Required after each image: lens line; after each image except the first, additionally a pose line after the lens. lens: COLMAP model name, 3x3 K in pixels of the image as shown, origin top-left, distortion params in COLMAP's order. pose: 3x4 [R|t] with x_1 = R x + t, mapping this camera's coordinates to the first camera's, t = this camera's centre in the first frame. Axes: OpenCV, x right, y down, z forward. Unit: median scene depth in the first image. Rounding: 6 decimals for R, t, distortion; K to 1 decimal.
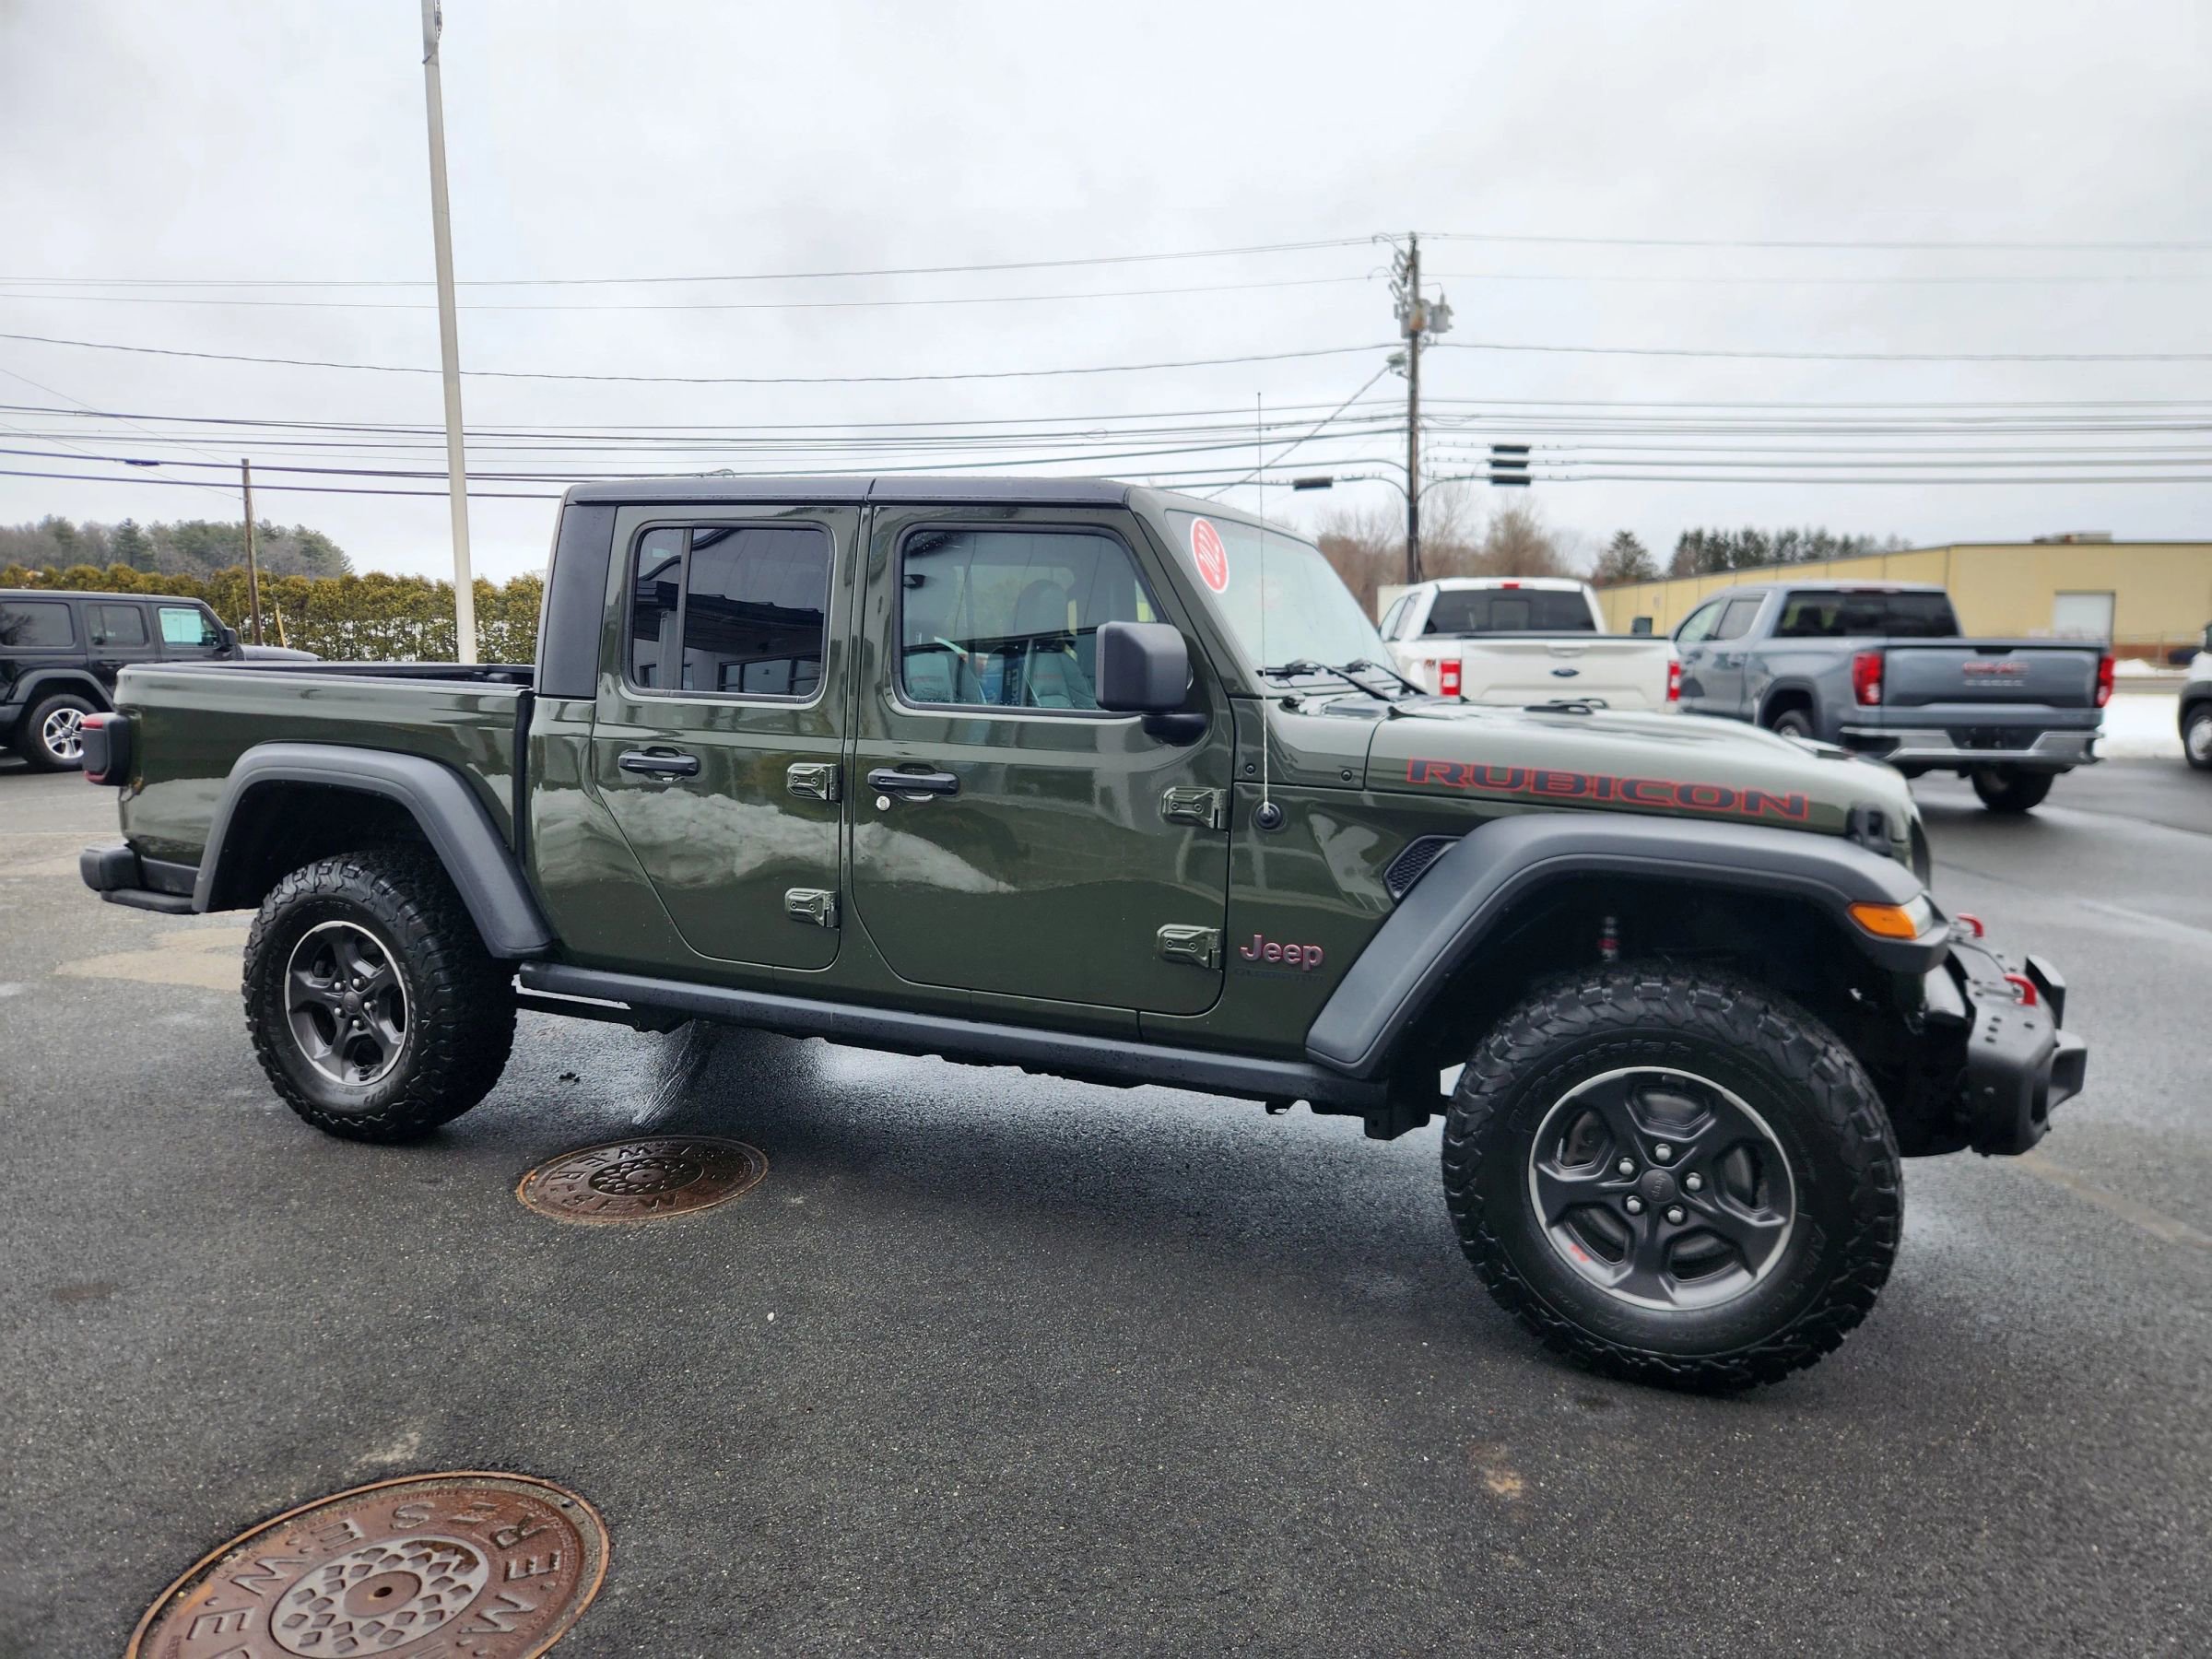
lens RADIAL K [[1489.1, 0, 1101.0], [0, 1489.1, 827.8], [0, 0, 1]] dist [0.069029, -0.054823]
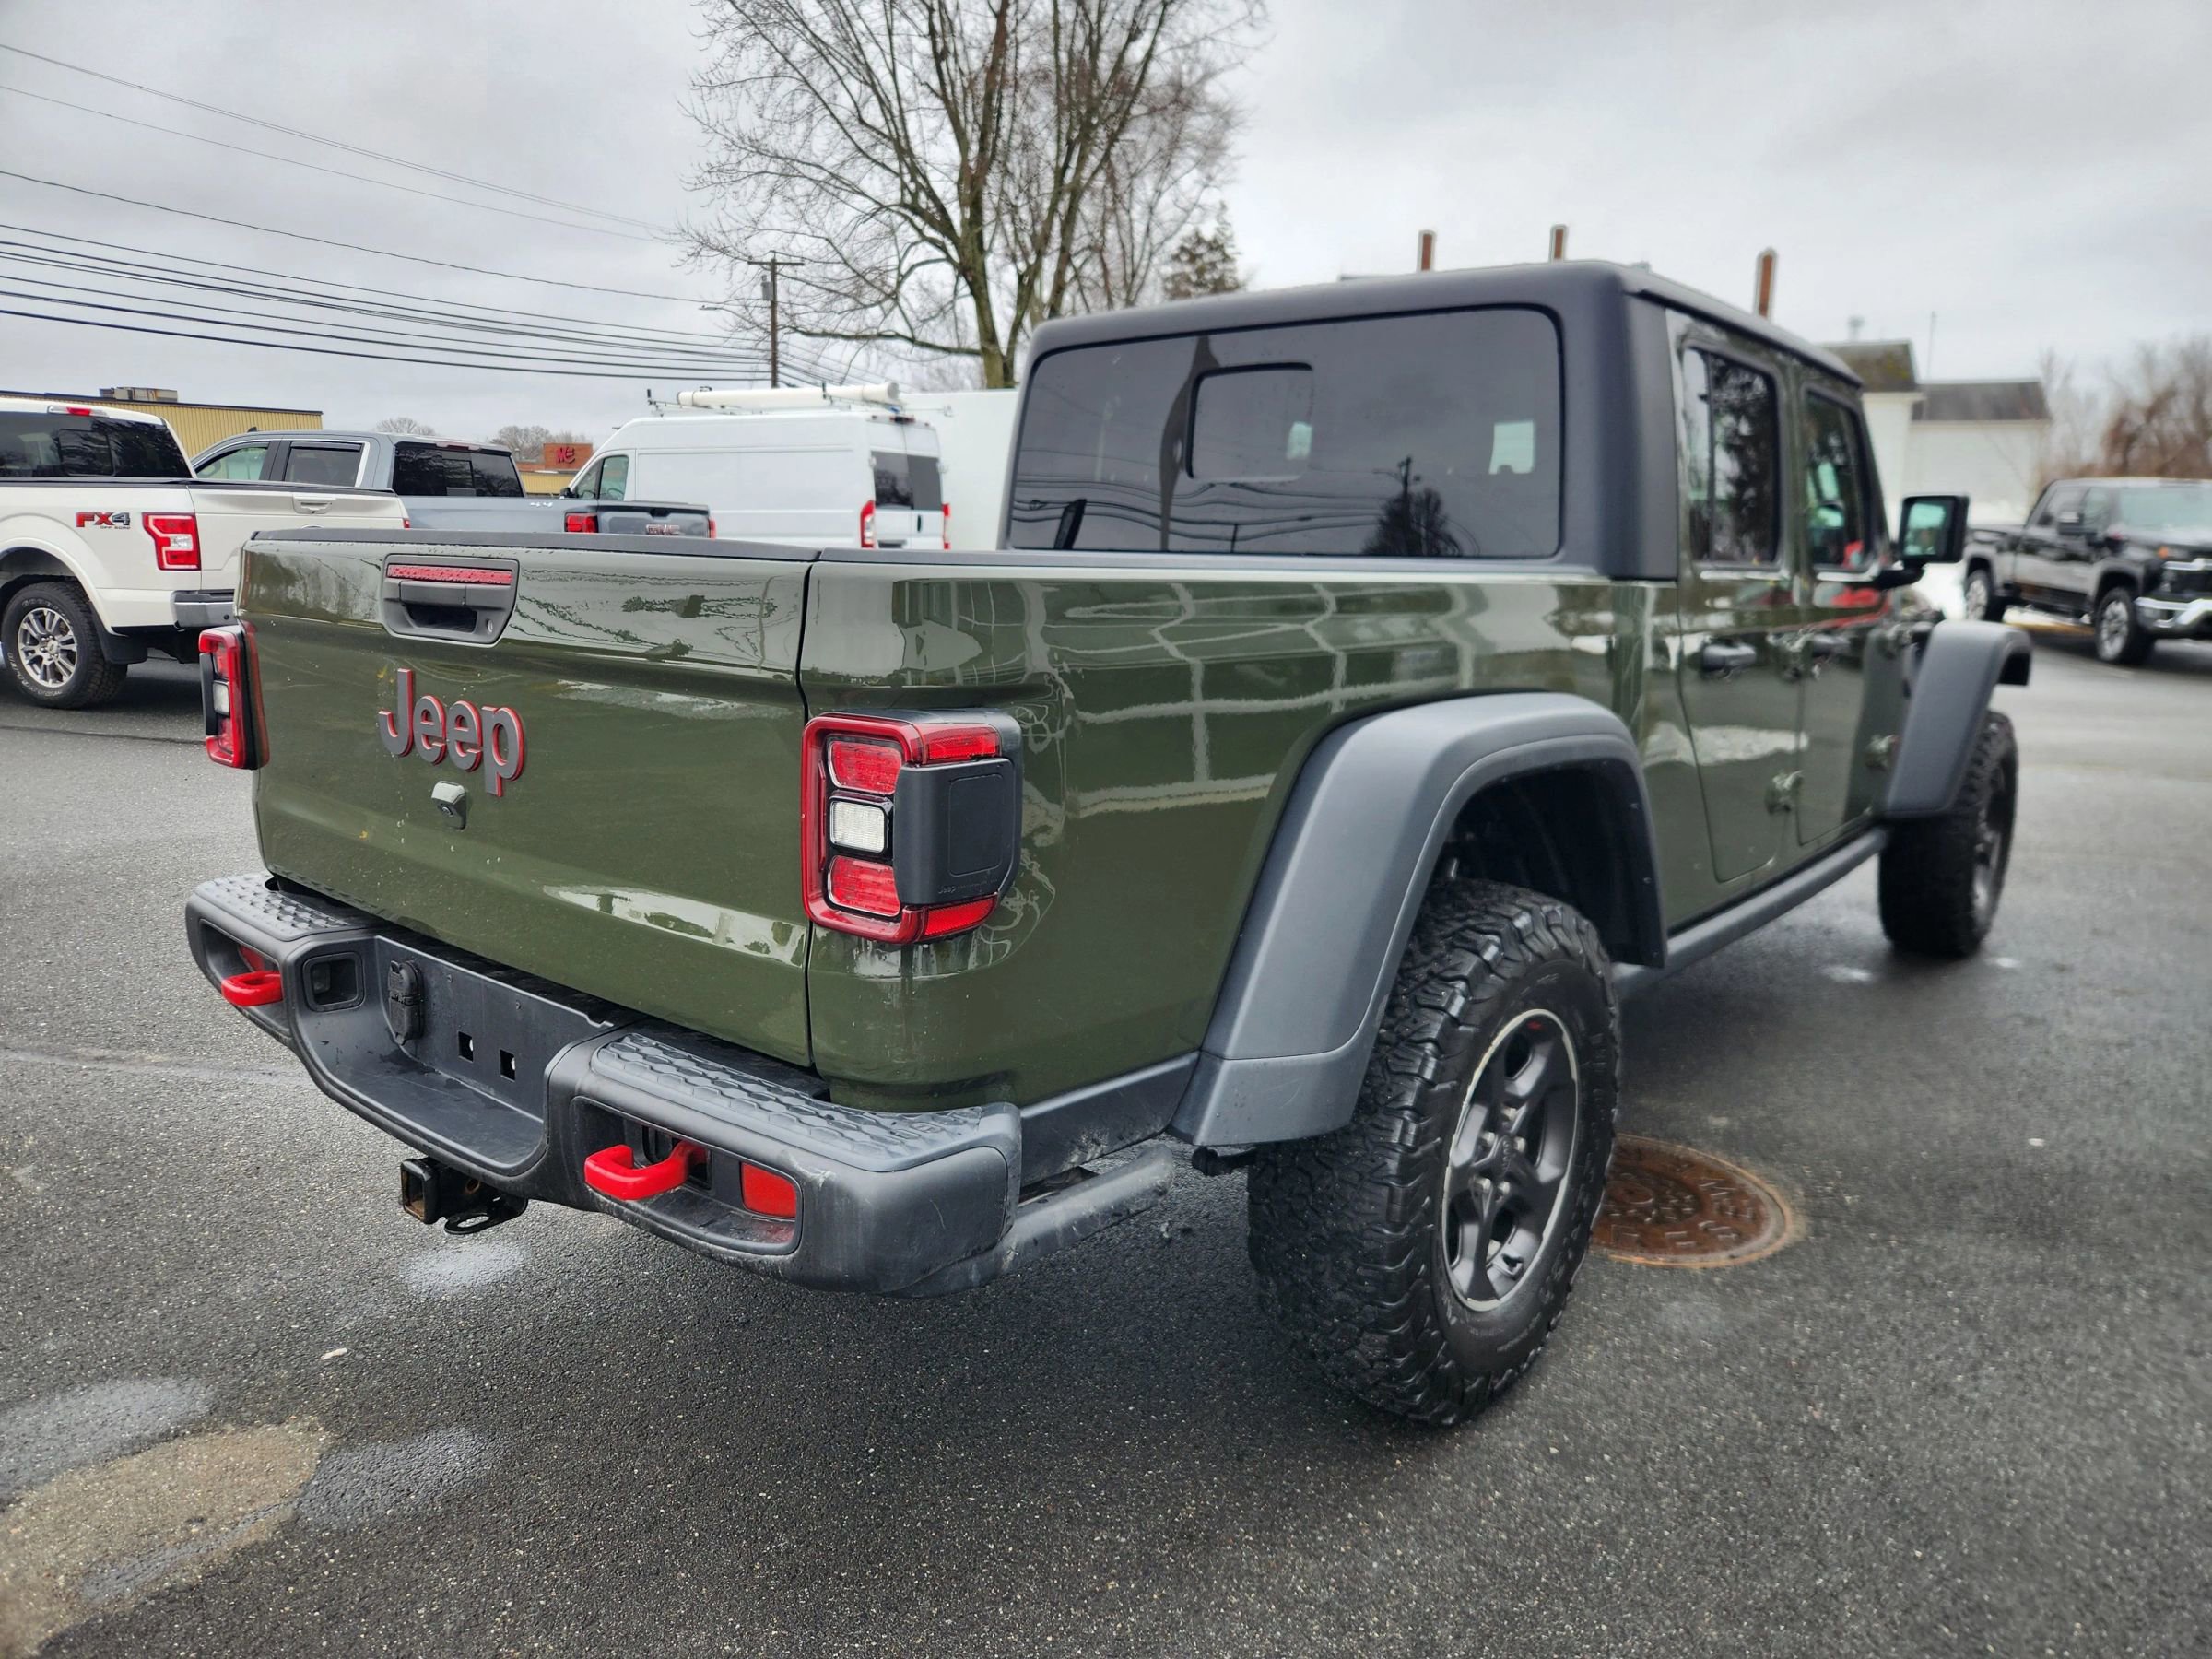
lens RADIAL K [[1489.1, 0, 1112.0], [0, 1489.1, 814.6], [0, 0, 1]] dist [0.069029, -0.054823]
pose [[0.280315, -0.183844, 0.942139, -1.031812], [0.103495, 0.981555, 0.160742, -0.110311], [-0.954312, 0.052449, 0.294172, 0.967675]]
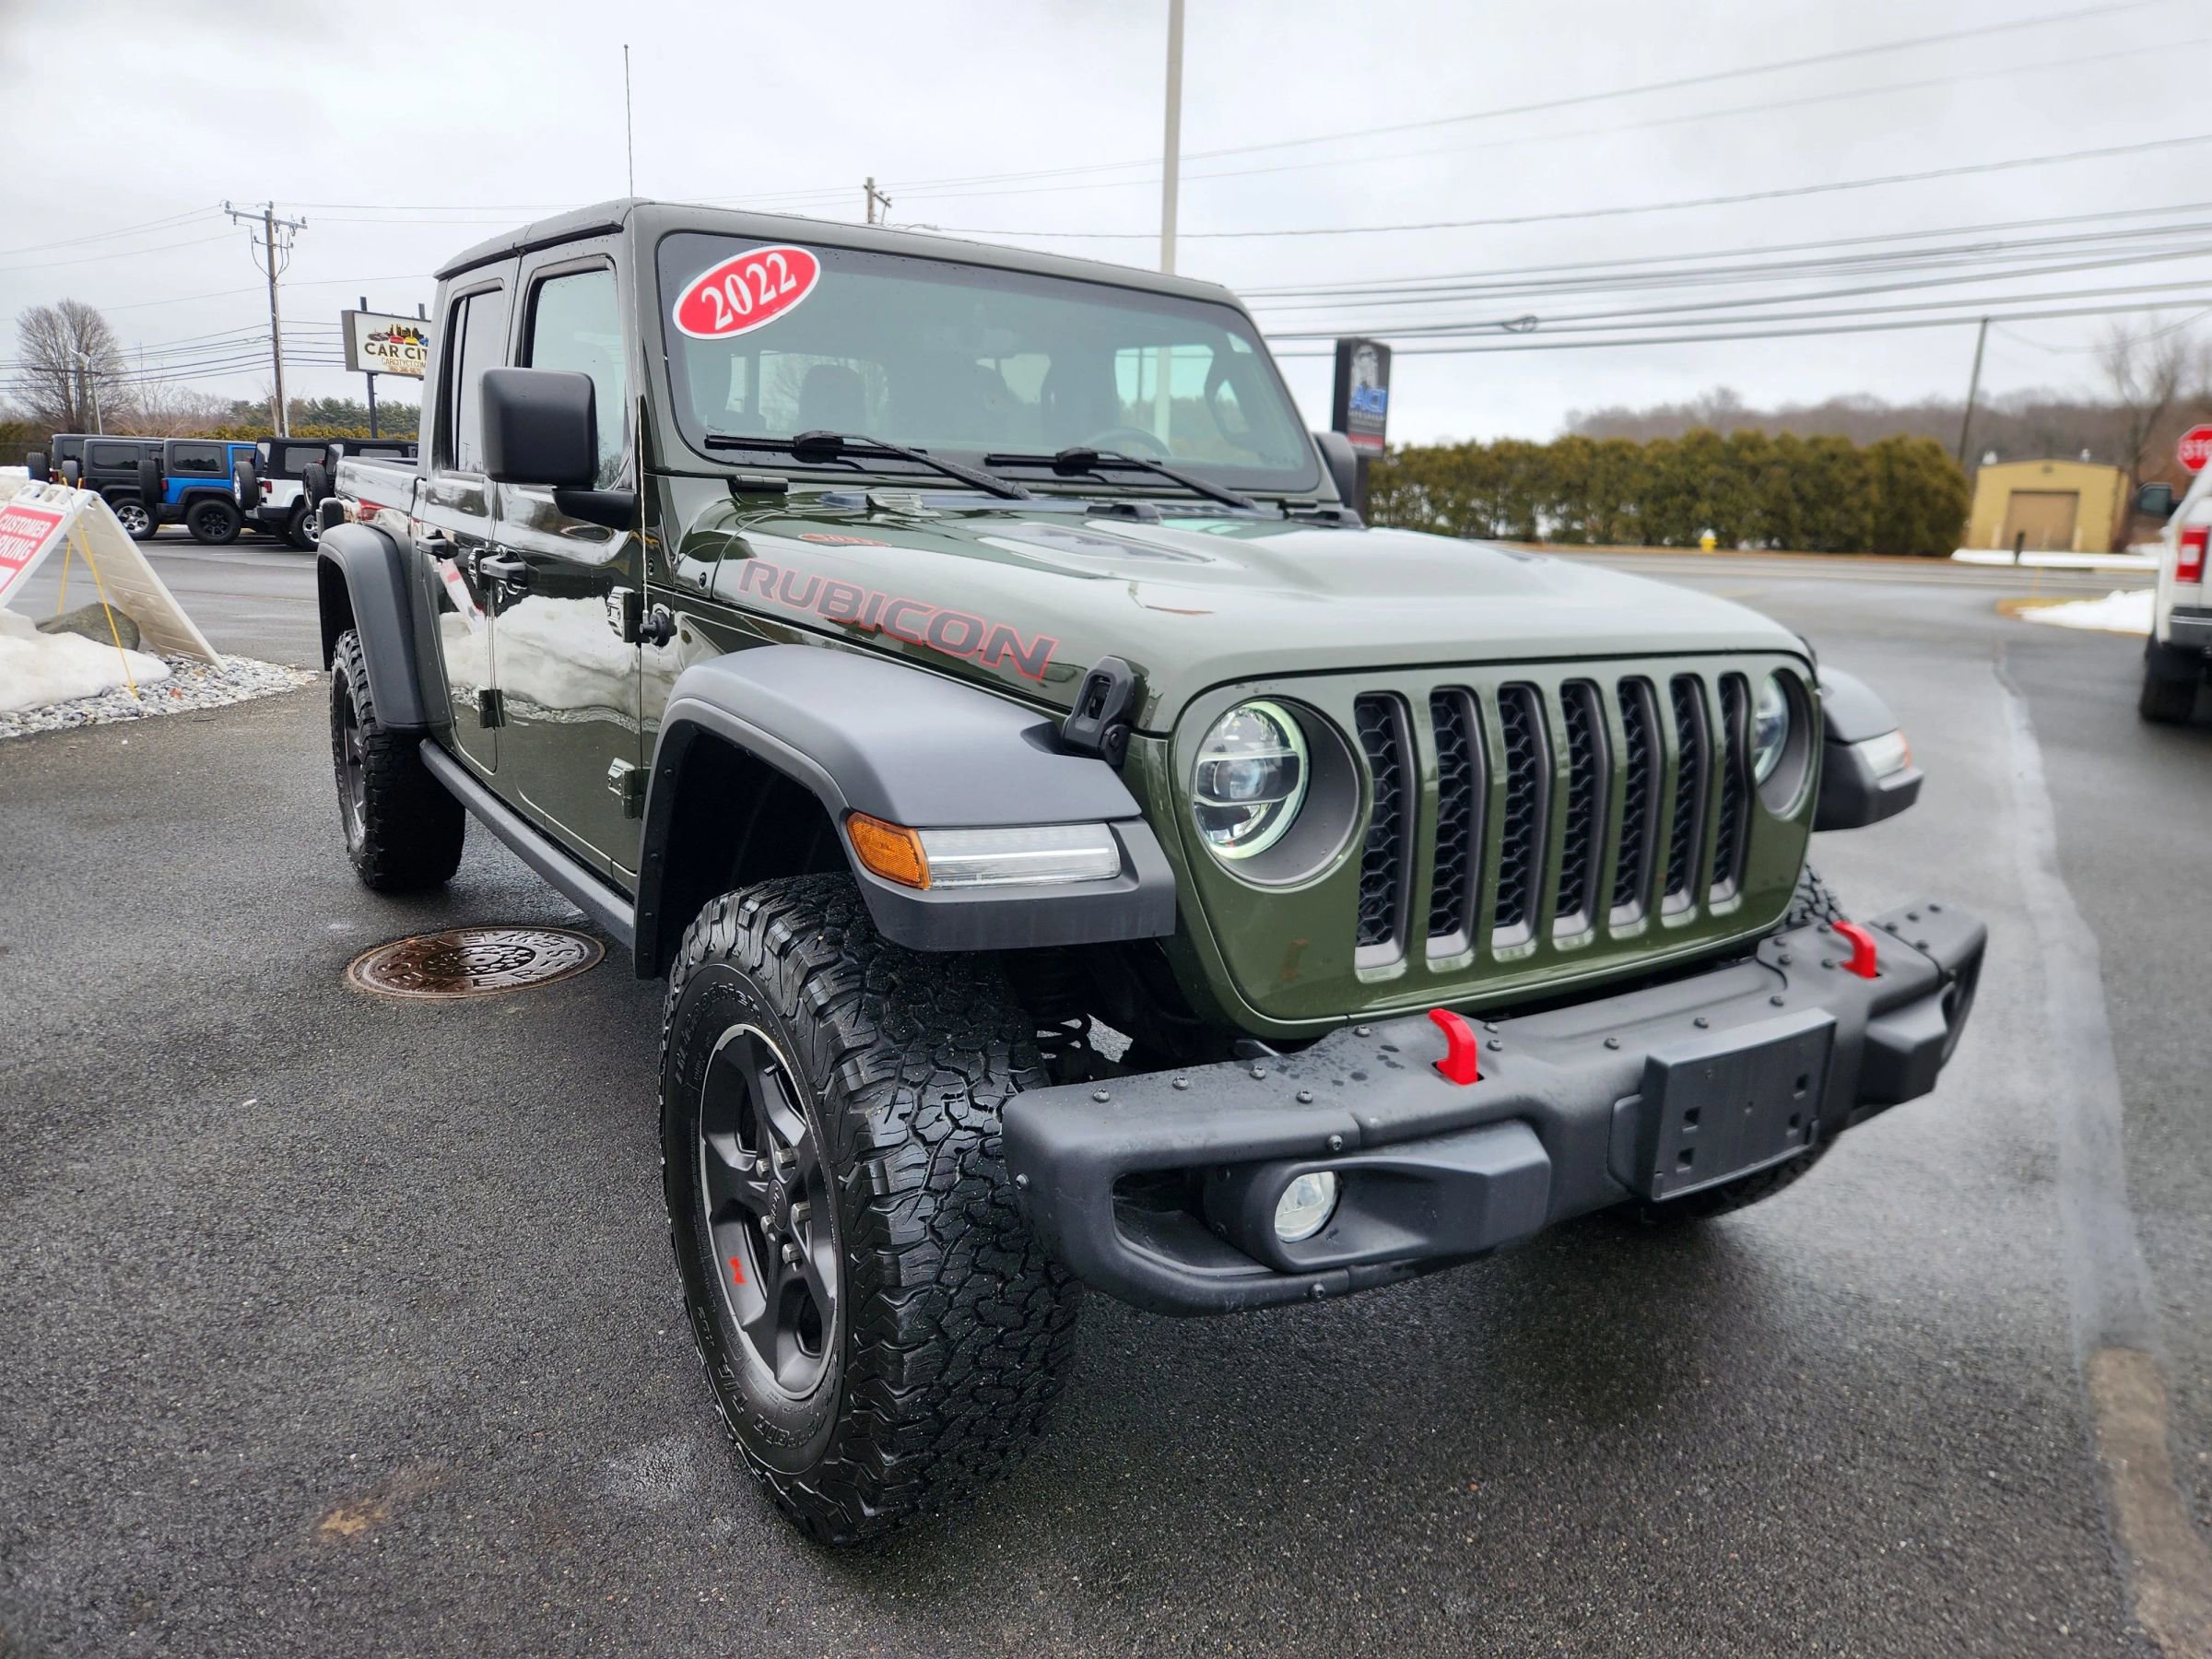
lens RADIAL K [[1489.1, 0, 1114.0], [0, 1489.1, 825.3], [0, 0, 1]] dist [0.069029, -0.054823]
pose [[0.841892, 0.138910, -0.521461, 0.553501], [-0.094988, 0.989361, 0.110194, -0.011431], [0.531220, -0.043238, 0.846130, 0.351392]]
